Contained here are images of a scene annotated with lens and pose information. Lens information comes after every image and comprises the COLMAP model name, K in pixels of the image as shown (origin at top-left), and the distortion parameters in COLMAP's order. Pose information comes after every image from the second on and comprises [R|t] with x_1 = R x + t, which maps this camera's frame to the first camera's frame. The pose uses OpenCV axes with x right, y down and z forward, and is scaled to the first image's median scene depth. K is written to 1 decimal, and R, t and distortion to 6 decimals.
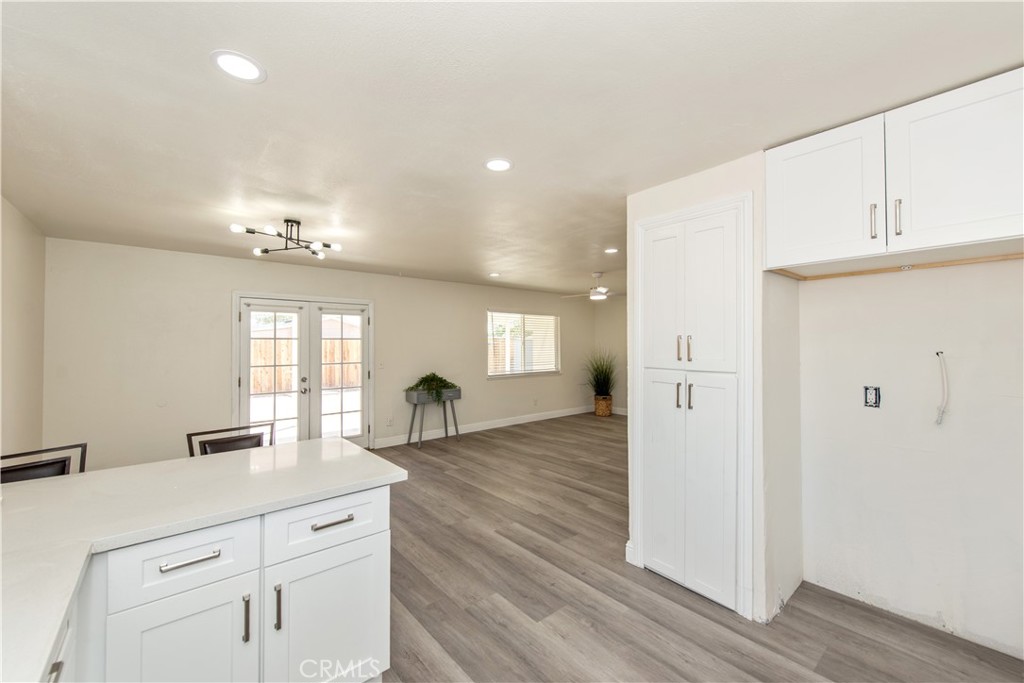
lens RADIAL K [[409.6, 0, 516.0], [0, 409.6, 340.8], [0, 0, 1]] dist [0.000122, -0.000064]
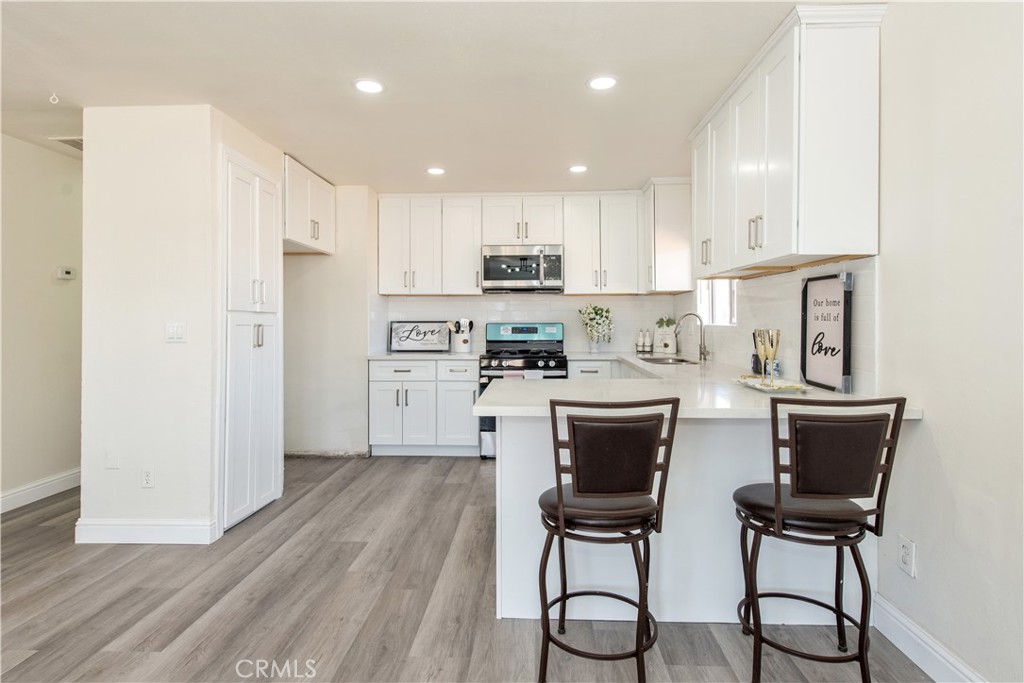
lens RADIAL K [[518.0, 0, 512.4], [0, 518.0, 318.5], [0, 0, 1]] dist [0.013127, -0.001390]
pose [[-0.730247, 0.010304, 0.683106, -0.607217], [-0.000596, 0.999876, -0.015718, 0.065149], [-0.683183, -0.011885, -0.730150, 0.913882]]
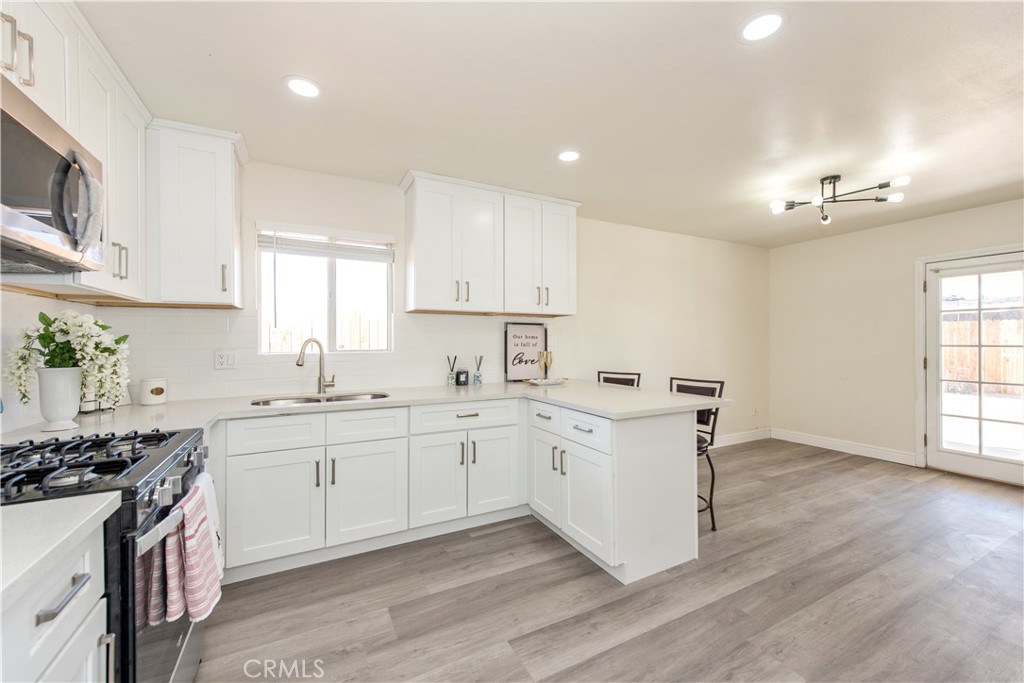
lens RADIAL K [[404.6, 0, 515.7], [0, 404.6, 342.6], [0, 0, 1]] dist [0.005491, -0.000658]
pose [[-0.224329, 0.009456, -0.974468, 0.392863], [0.016256, 0.999850, 0.005960, 0.044732], [0.974378, -0.014503, -0.224449, 0.415280]]
